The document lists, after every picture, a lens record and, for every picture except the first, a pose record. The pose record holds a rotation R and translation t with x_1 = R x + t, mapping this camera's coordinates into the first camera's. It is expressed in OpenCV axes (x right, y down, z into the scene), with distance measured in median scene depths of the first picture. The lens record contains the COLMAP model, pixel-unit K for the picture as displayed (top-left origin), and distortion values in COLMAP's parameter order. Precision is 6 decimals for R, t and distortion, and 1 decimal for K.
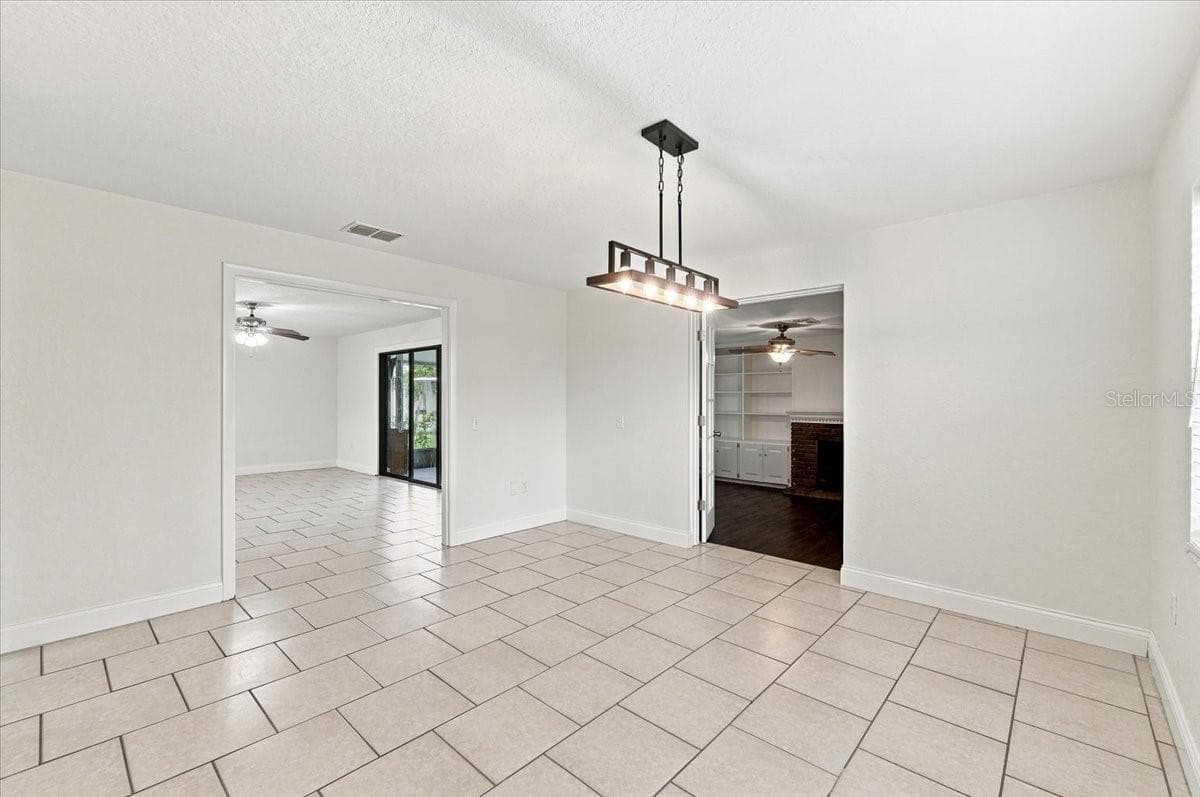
lens RADIAL K [[511.6, 0, 599.1], [0, 511.6, 397.4], [0, 0, 1]] dist [0.005861, -0.001179]
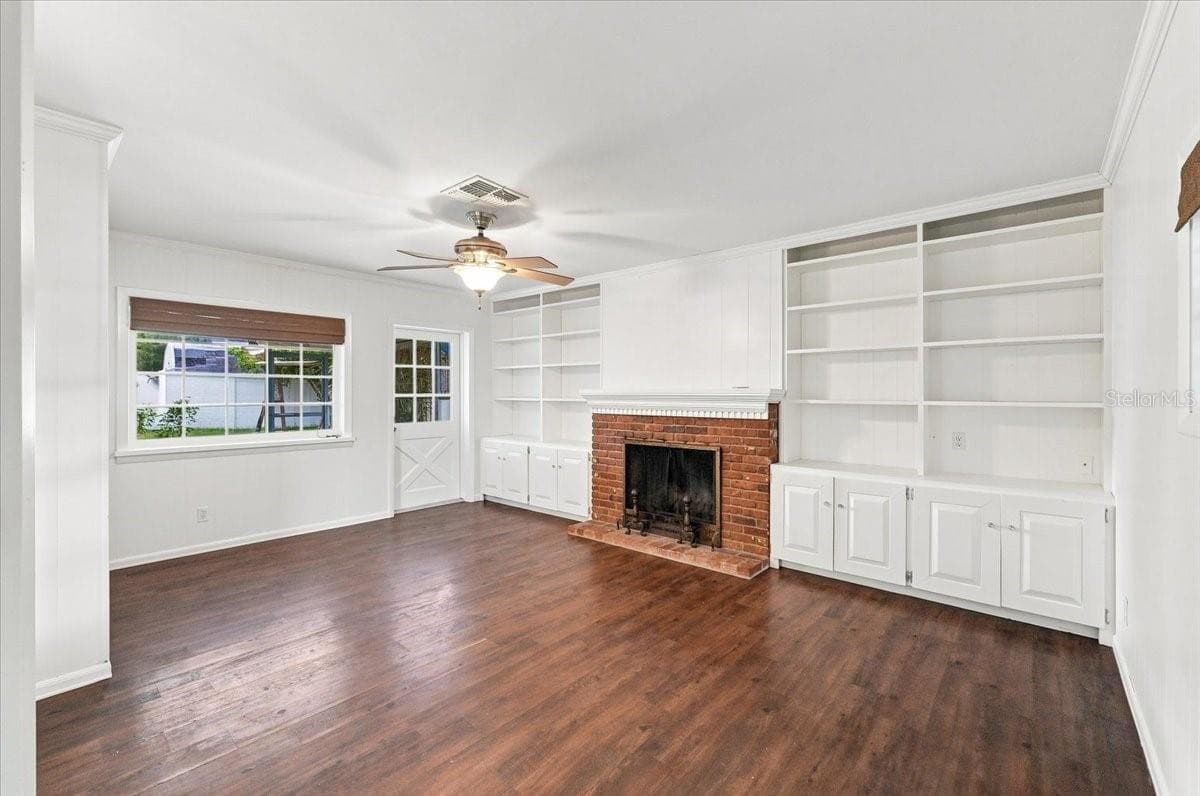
lens RADIAL K [[511.6, 0, 591.5], [0, 511.6, 390.5], [0, 0, 1]] dist [0.005861, -0.001179]
pose [[0.999966, 0.000327, 0.008261, 0.372962], [-0.000260, 0.999966, -0.008206, 0.027317], [-0.008263, 0.008204, 0.999932, 0.405574]]
